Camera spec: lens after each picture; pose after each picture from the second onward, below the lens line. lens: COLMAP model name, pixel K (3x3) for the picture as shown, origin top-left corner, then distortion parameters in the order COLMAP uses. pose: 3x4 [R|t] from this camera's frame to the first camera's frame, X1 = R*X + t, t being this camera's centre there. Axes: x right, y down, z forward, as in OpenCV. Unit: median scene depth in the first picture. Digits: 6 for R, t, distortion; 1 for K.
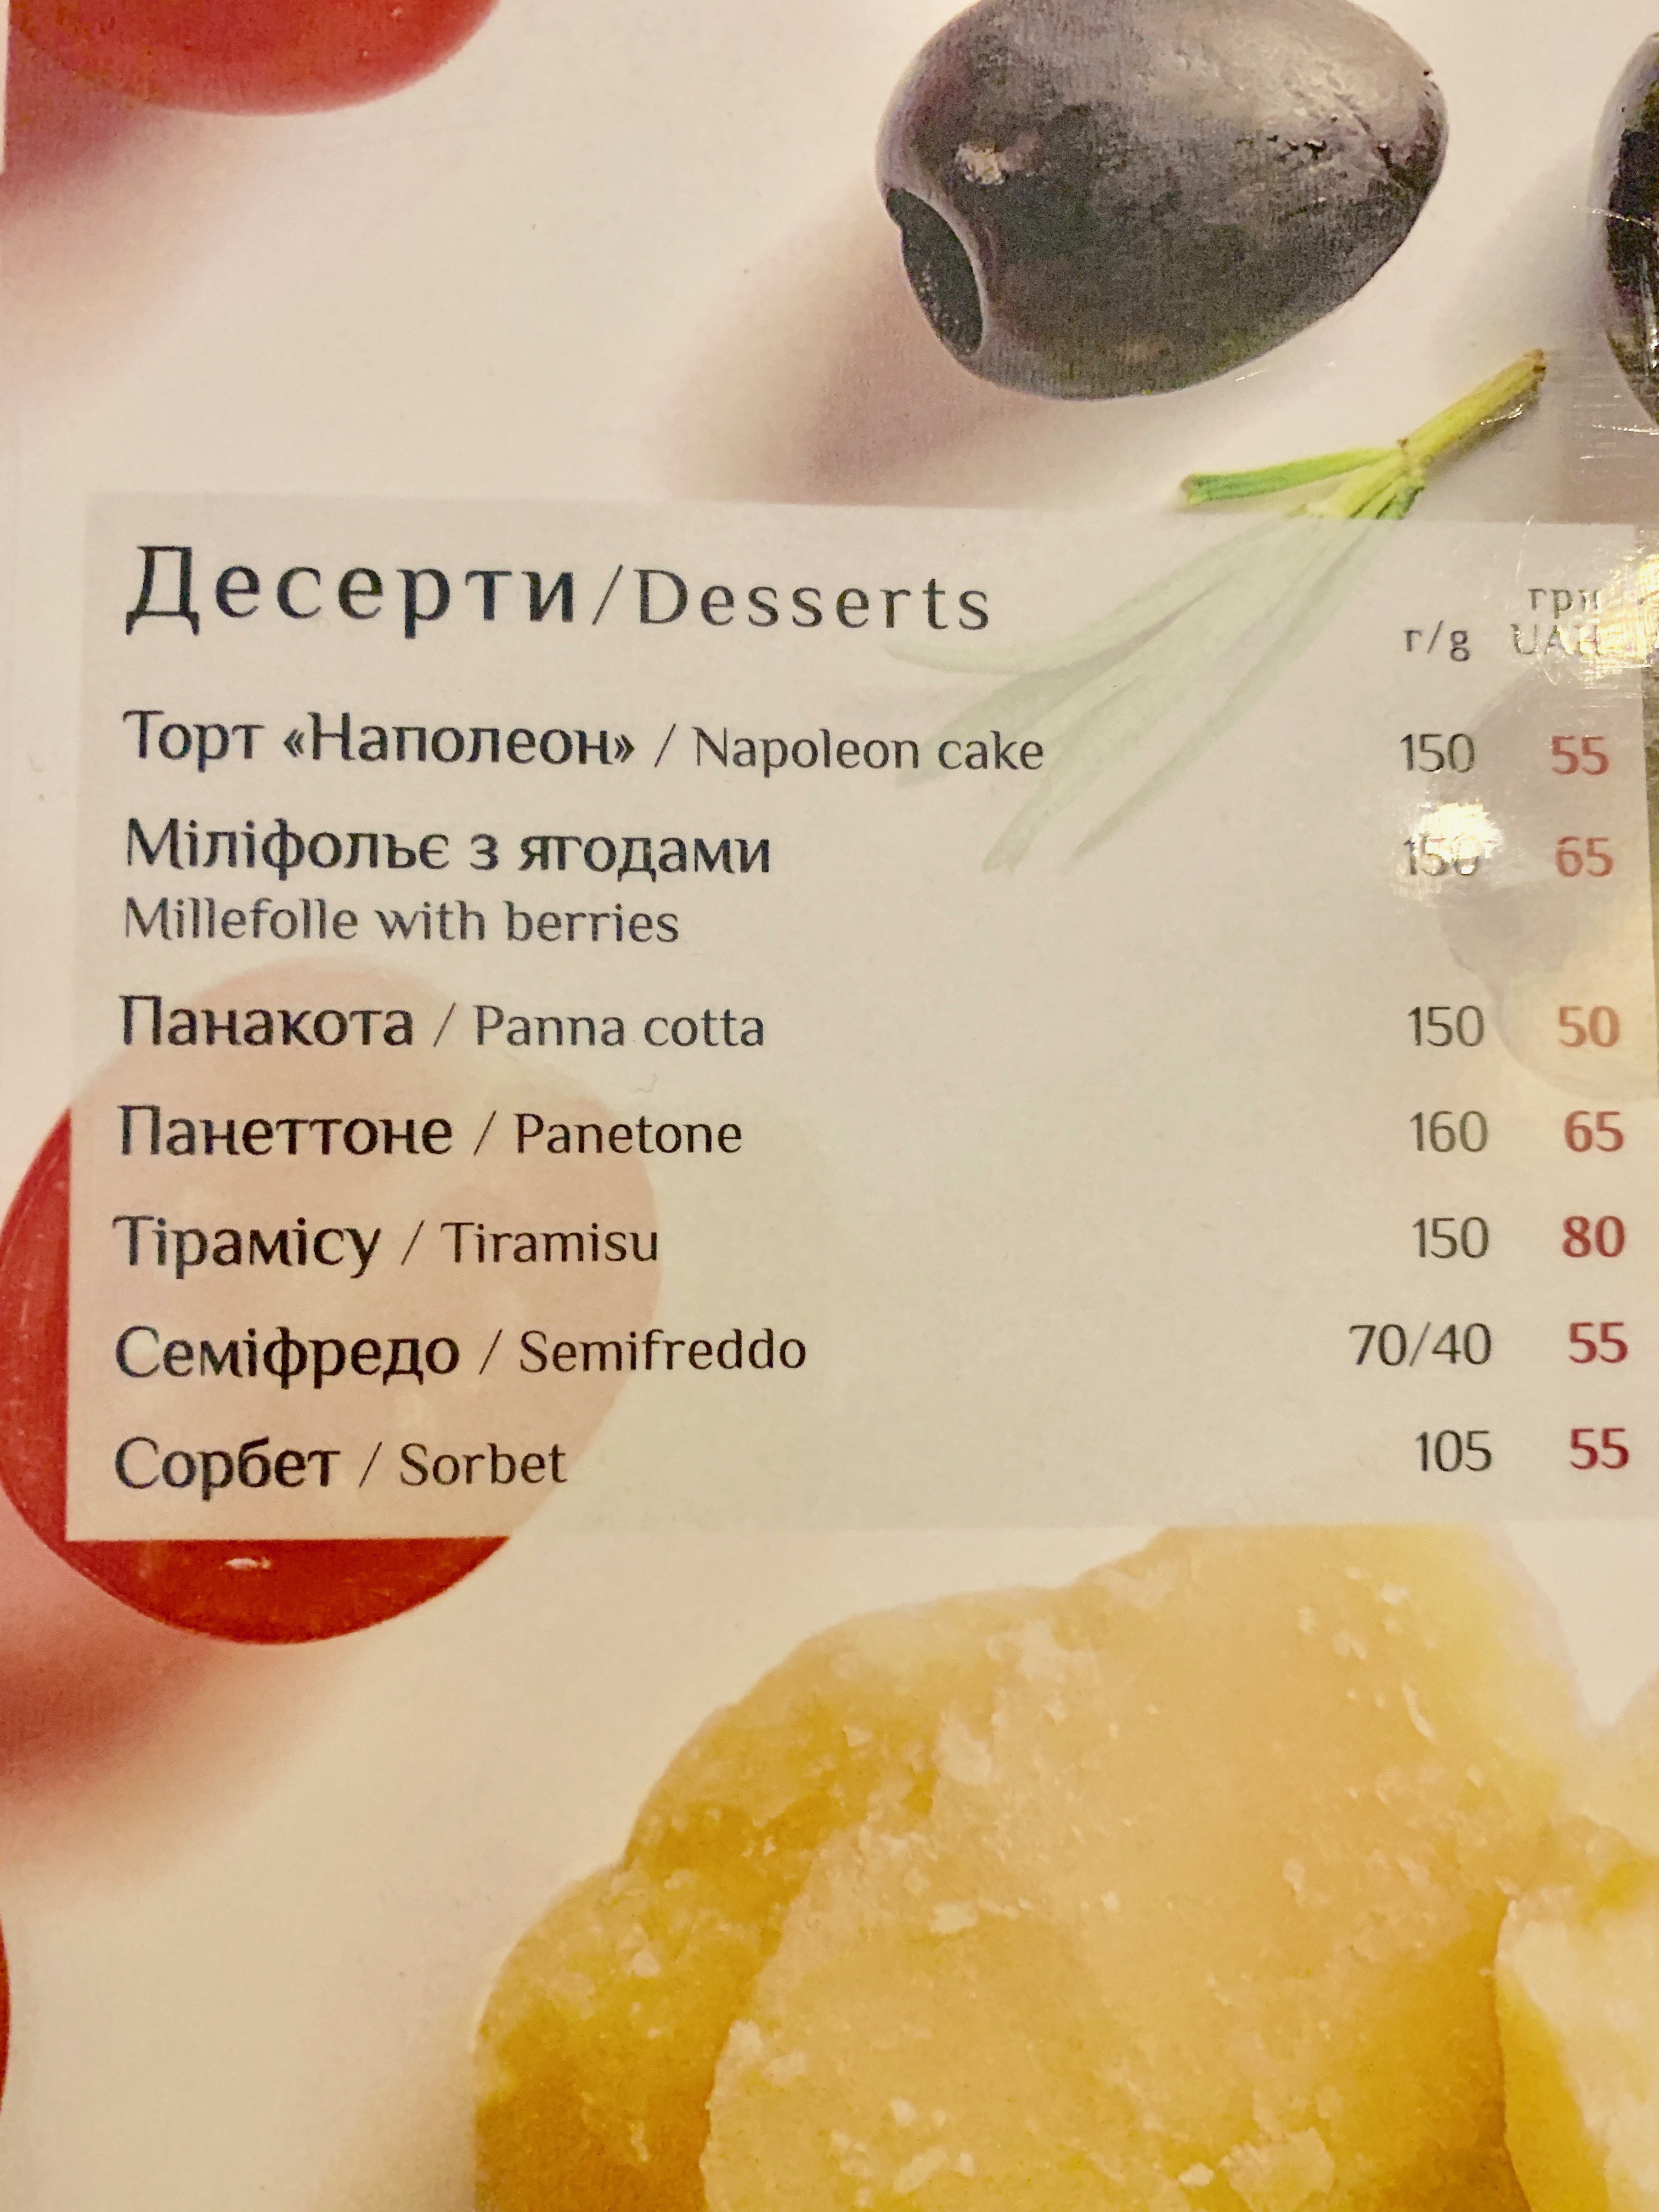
lens RADIAL K [[1744.8, 0, 812.2], [0, 1744.8, 1084.6], [0, 0, 1]] dist [-0.035939, 0.014512]
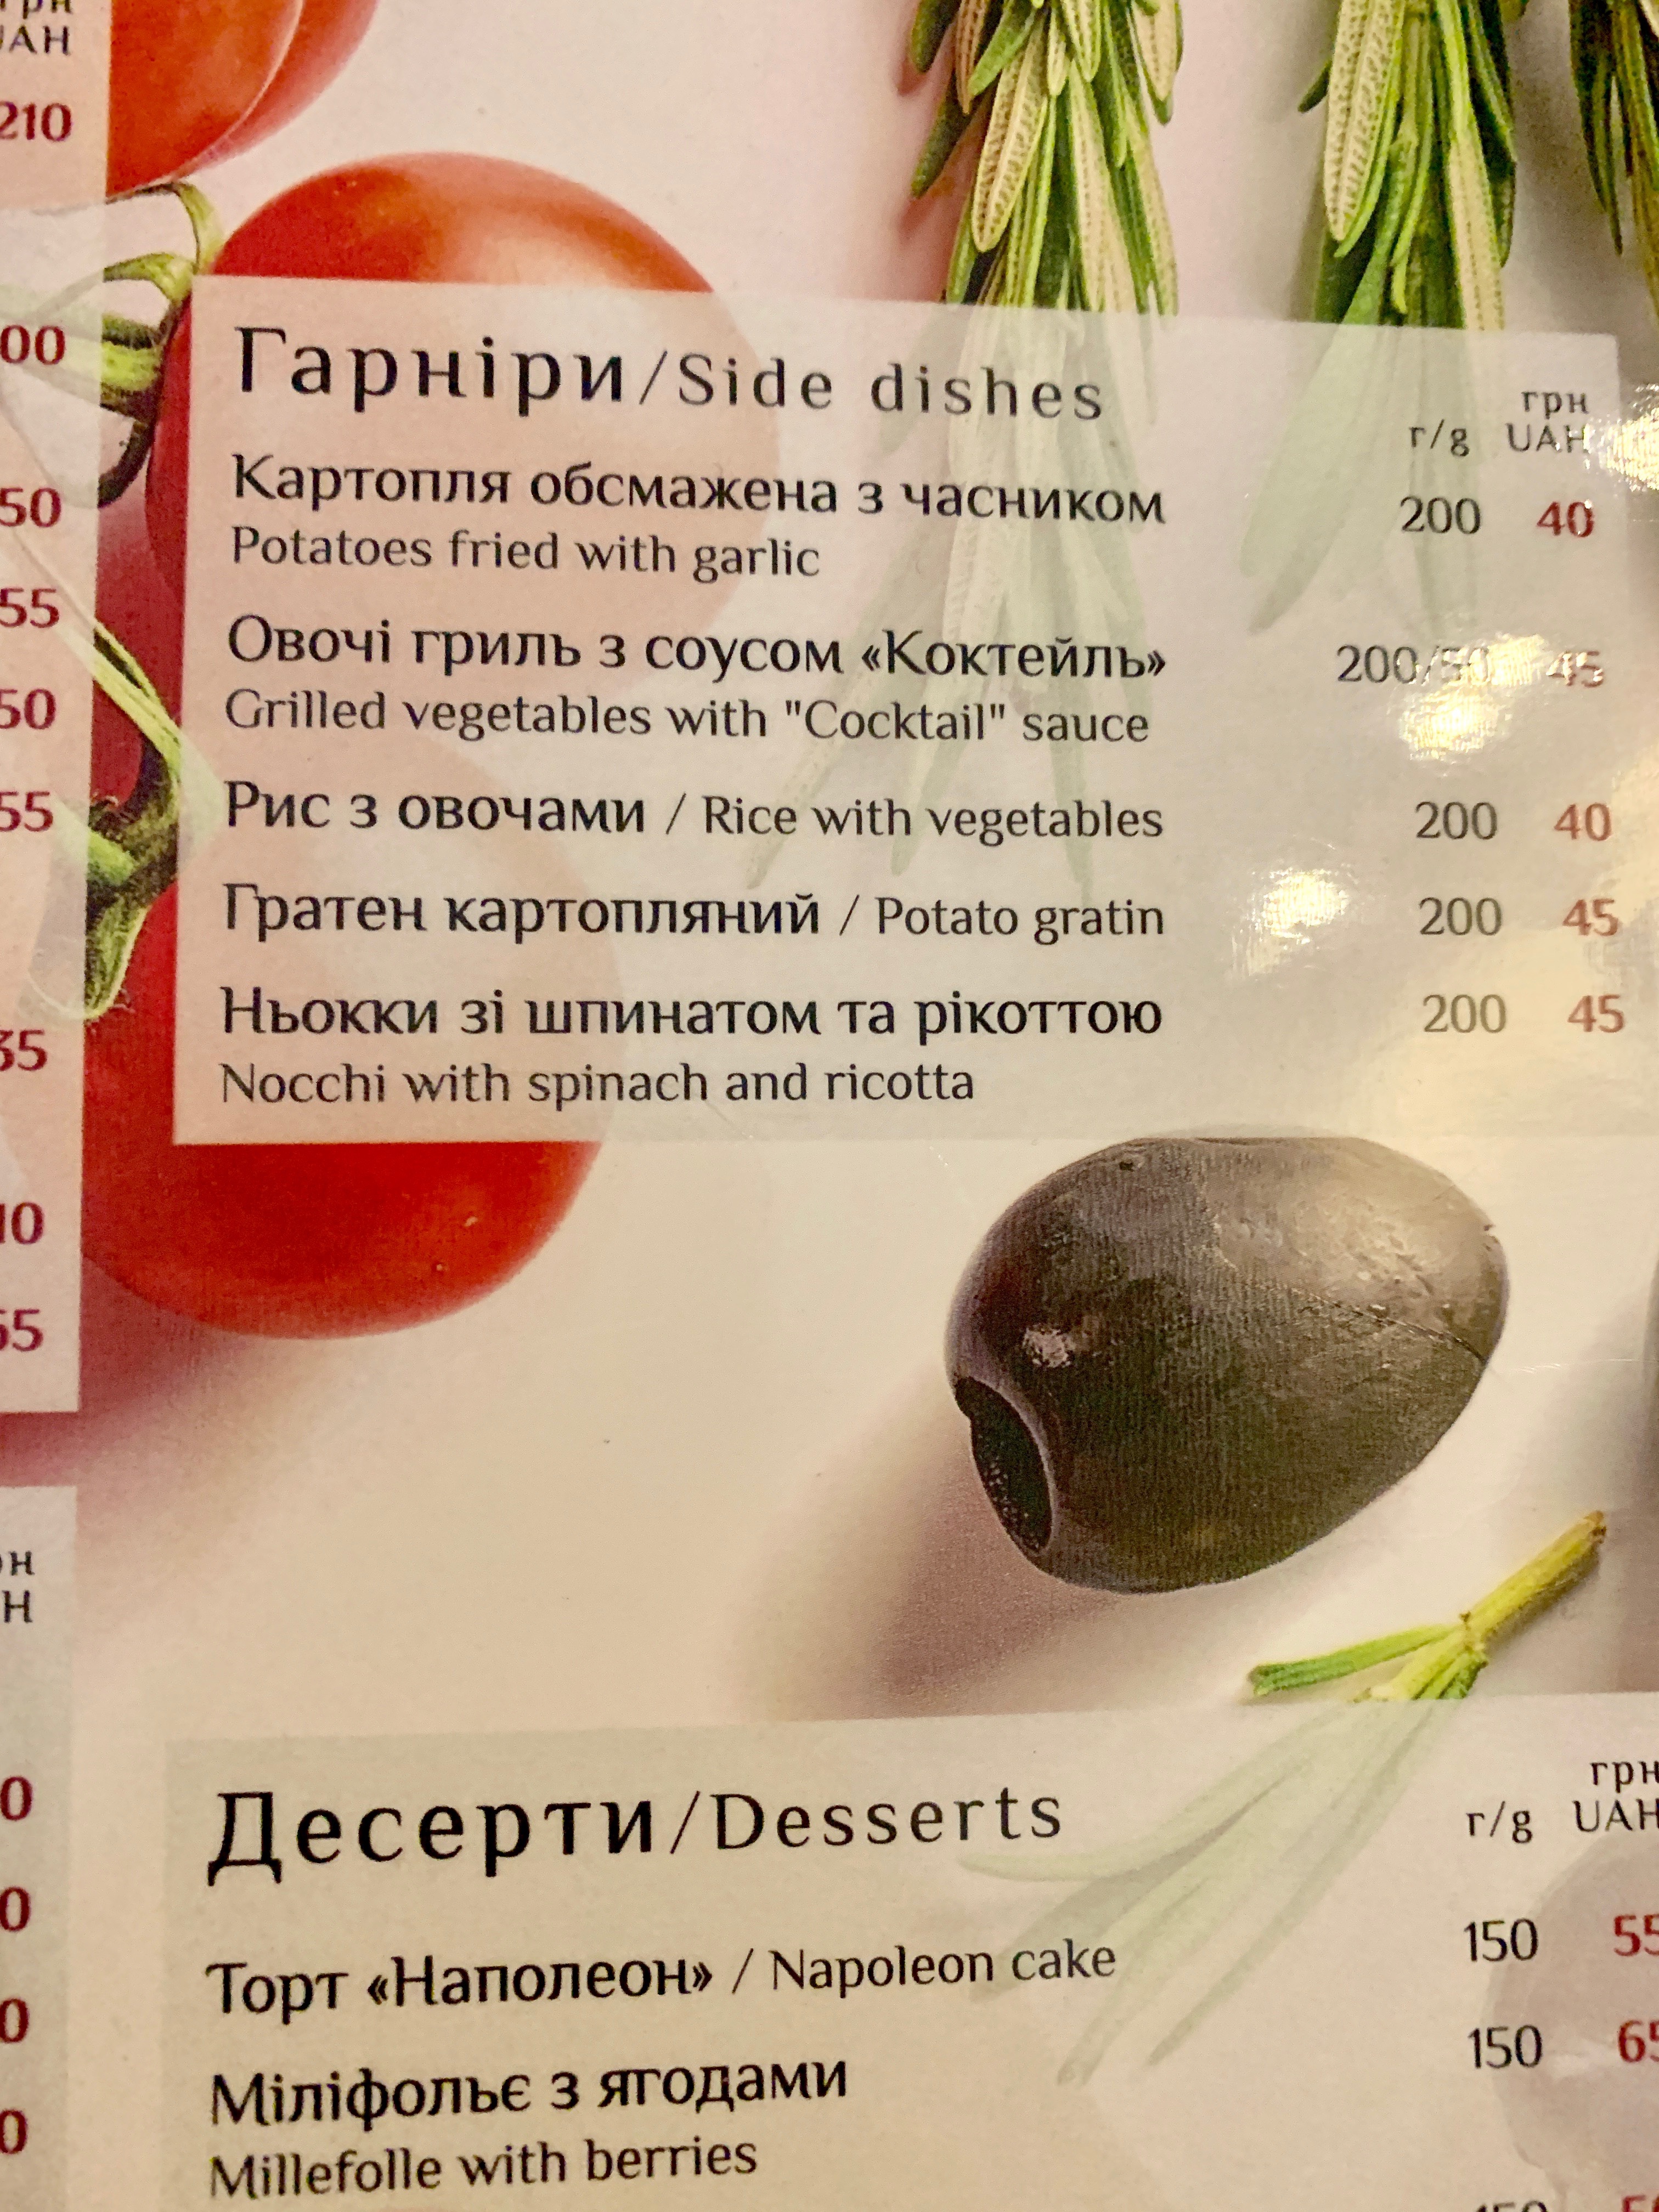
lens RADIAL K [[1744.8, 0, 836.0], [0, 1744.8, 1120.6], [0, 0, 1]] dist [-0.035939, 0.014512]
pose [[0.999962, -0.005849, 0.006534, -0.033433], [0.006025, 0.999611, -0.027250, -0.657361], [-0.006372, 0.027288, 0.999607, -0.020641]]
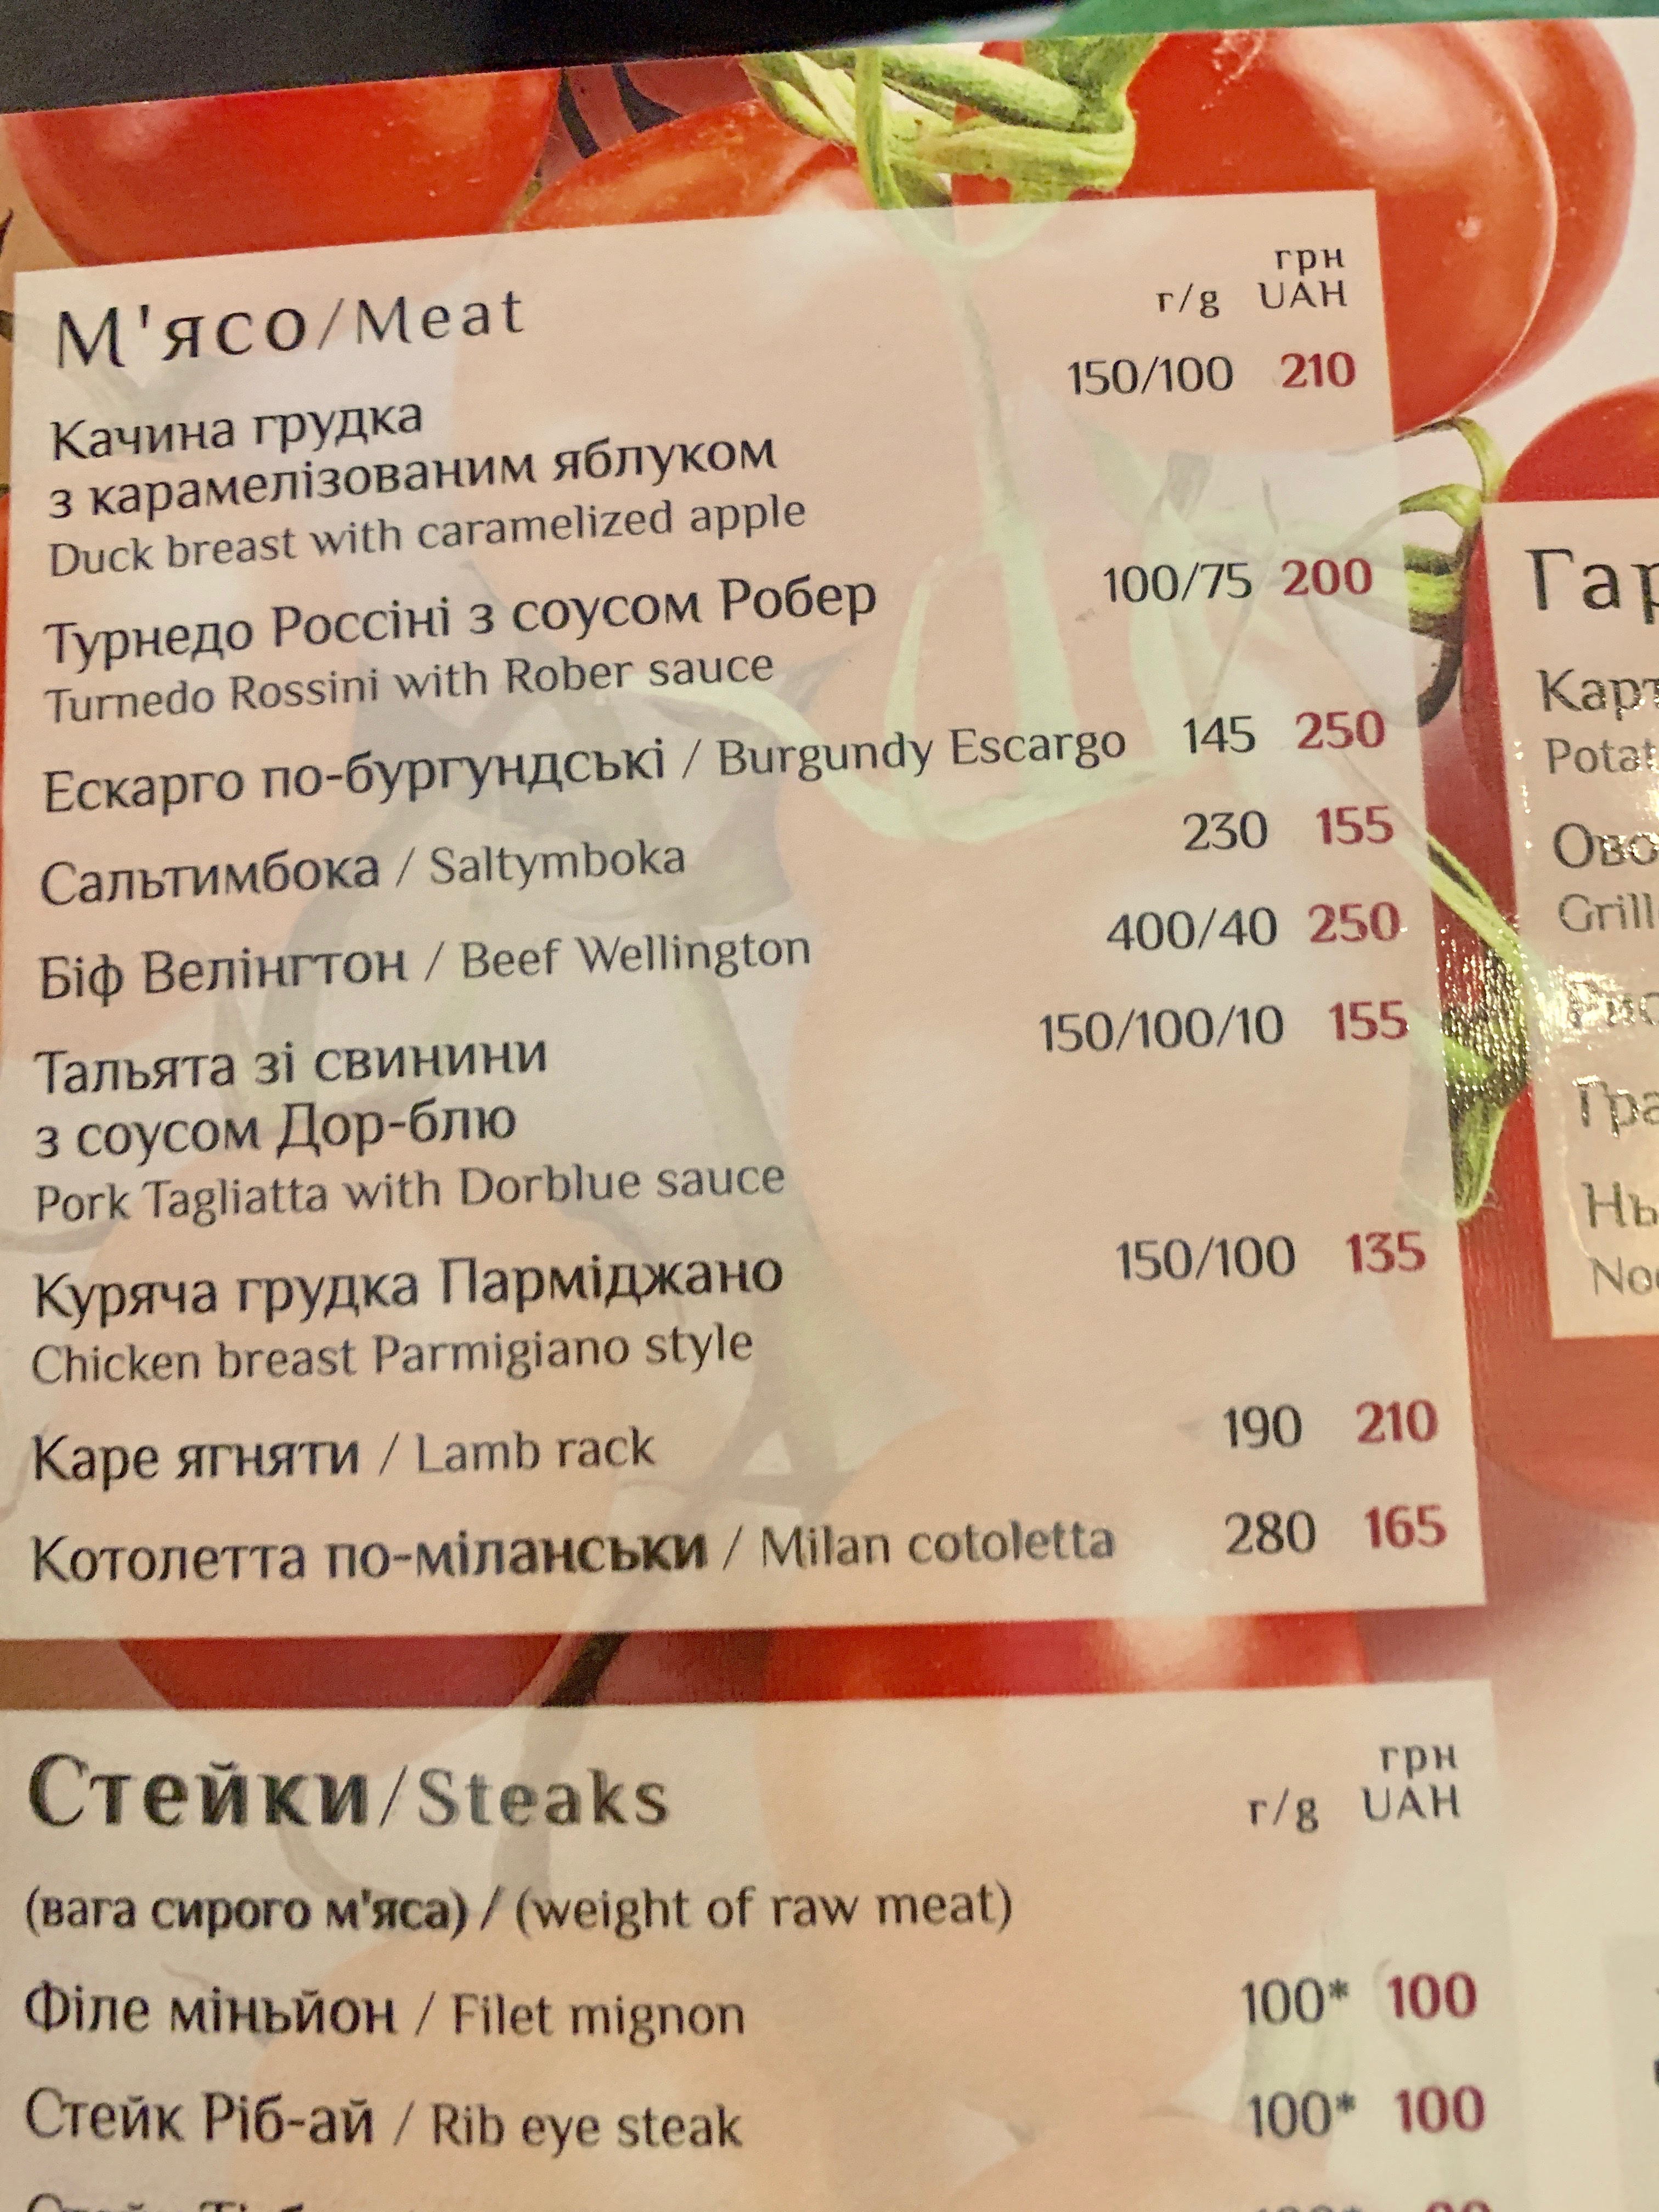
lens RADIAL K [[1744.8, 0, 852.2], [0, 1744.8, 1110.1], [0, 0, 1]] dist [-0.035939, 0.014512]
pose [[0.994954, -0.037855, -0.092912, -0.728444], [0.029797, 0.995795, -0.086624, -0.732386], [0.095801, 0.083419, 0.991899, -0.087179]]
